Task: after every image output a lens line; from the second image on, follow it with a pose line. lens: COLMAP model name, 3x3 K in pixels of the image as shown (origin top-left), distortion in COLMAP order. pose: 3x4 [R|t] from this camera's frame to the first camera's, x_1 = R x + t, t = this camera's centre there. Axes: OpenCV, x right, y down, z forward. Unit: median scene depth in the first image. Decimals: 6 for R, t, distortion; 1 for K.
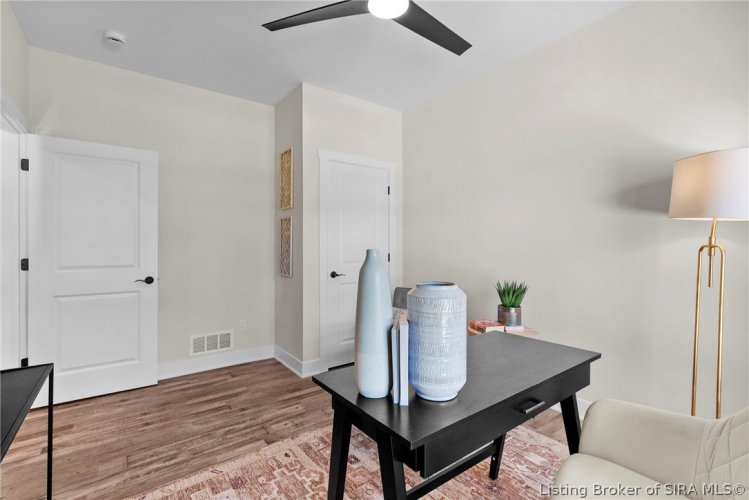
lens RADIAL K [[345.3, 0, 378.2], [0, 345.3, 248.4], [0, 0, 1]] dist [0.000530, 0.000625]
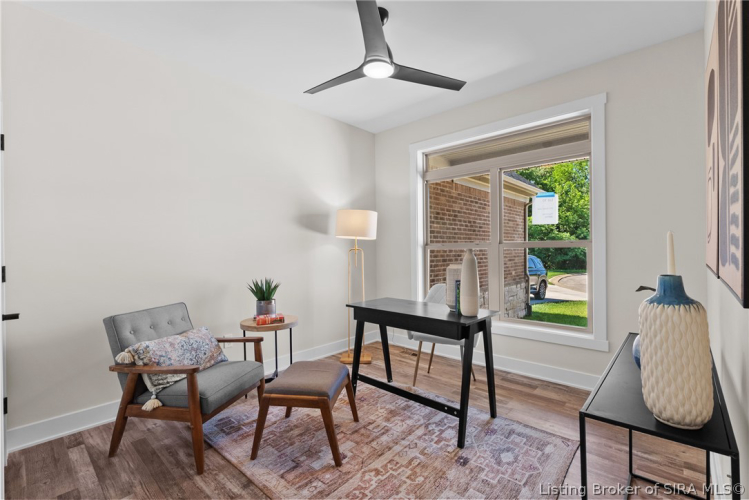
lens RADIAL K [[335.1, 0, 374.8], [0, 335.1, 248.2], [0, 0, 1]] dist [-0.002290, 0.000319]
pose [[-0.178158, 0.004371, 0.983992, -0.973323], [0.008222, 0.999962, -0.002954, -0.008053], [-0.983968, 0.007564, -0.178187, 0.965528]]
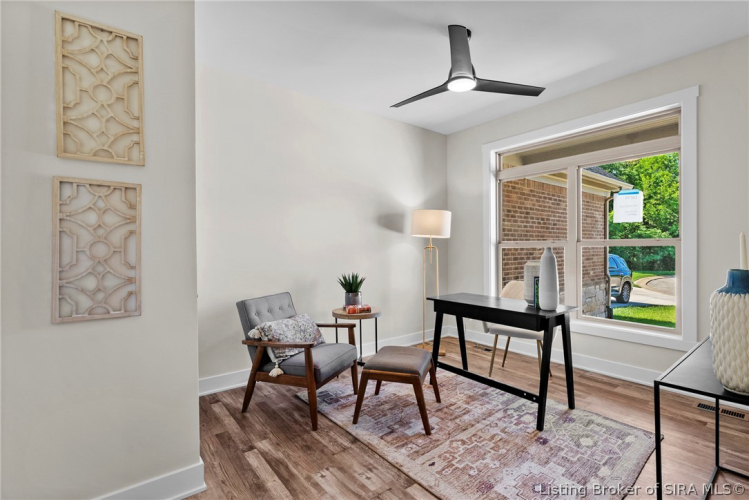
lens RADIAL K [[345.3, 0, 378.2], [0, 345.3, 248.4], [0, 0, 1]] dist [0.000530, 0.000625]
pose [[-0.019573, -0.002235, 0.999806, -1.130263], [0.005804, 0.999980, 0.002349, -0.008517], [-0.999792, 0.005849, -0.019560, 1.074487]]
